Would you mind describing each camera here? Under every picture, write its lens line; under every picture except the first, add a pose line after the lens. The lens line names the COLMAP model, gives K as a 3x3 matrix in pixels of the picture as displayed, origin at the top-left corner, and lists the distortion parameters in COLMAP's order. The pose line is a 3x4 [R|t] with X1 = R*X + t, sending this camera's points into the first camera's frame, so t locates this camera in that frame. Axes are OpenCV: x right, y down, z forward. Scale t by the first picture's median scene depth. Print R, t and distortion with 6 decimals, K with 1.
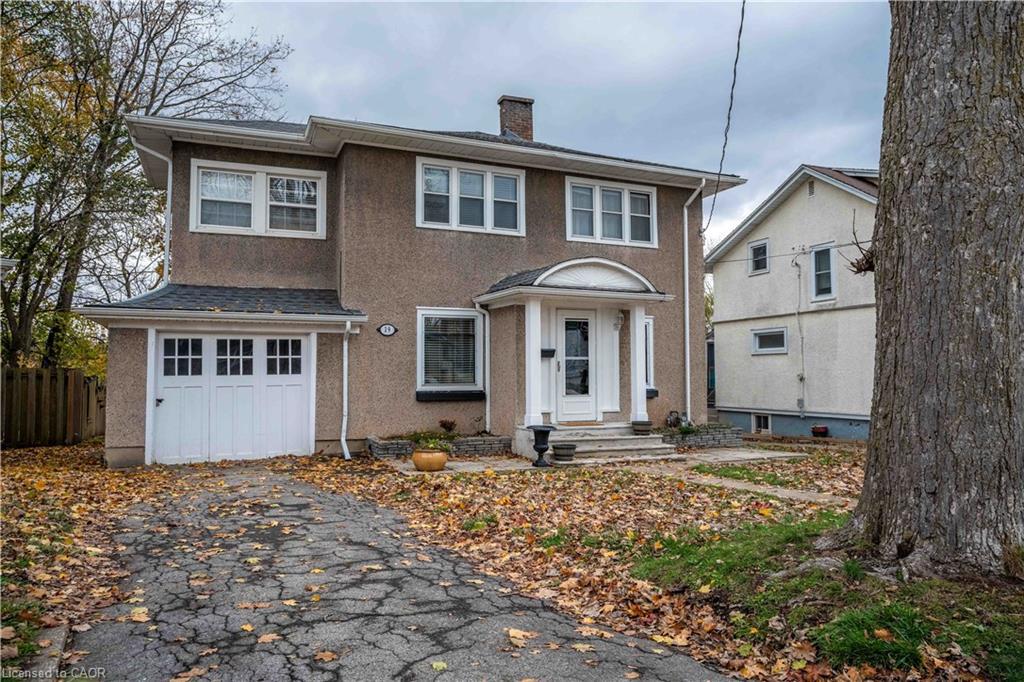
lens RADIAL K [[702.2, 0, 512.0], [0, 702.2, 341.0], [0, 0, 1]] dist [0.005540, 0.002079]
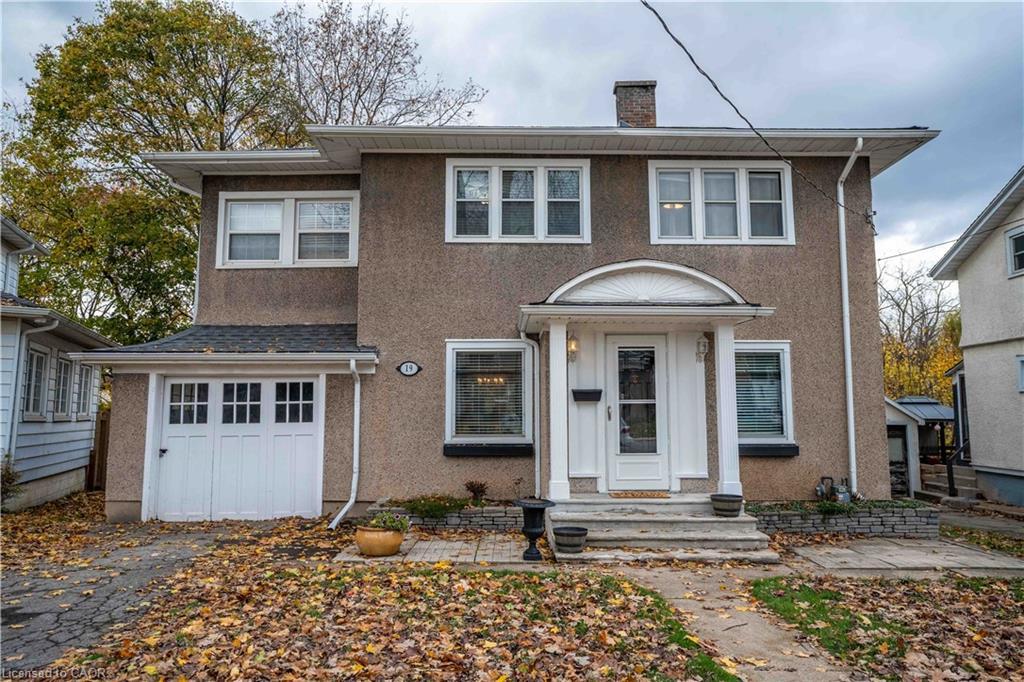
lens RADIAL K [[702.2, 0, 512.0], [0, 702.2, 341.0], [0, 0, 1]] dist [0.005540, 0.002079]
pose [[0.922119, -0.038833, -0.384952, 0.253669], [0.017798, 0.998155, -0.058058, 0.001836], [0.386496, 0.046684, 0.921109, 0.284202]]
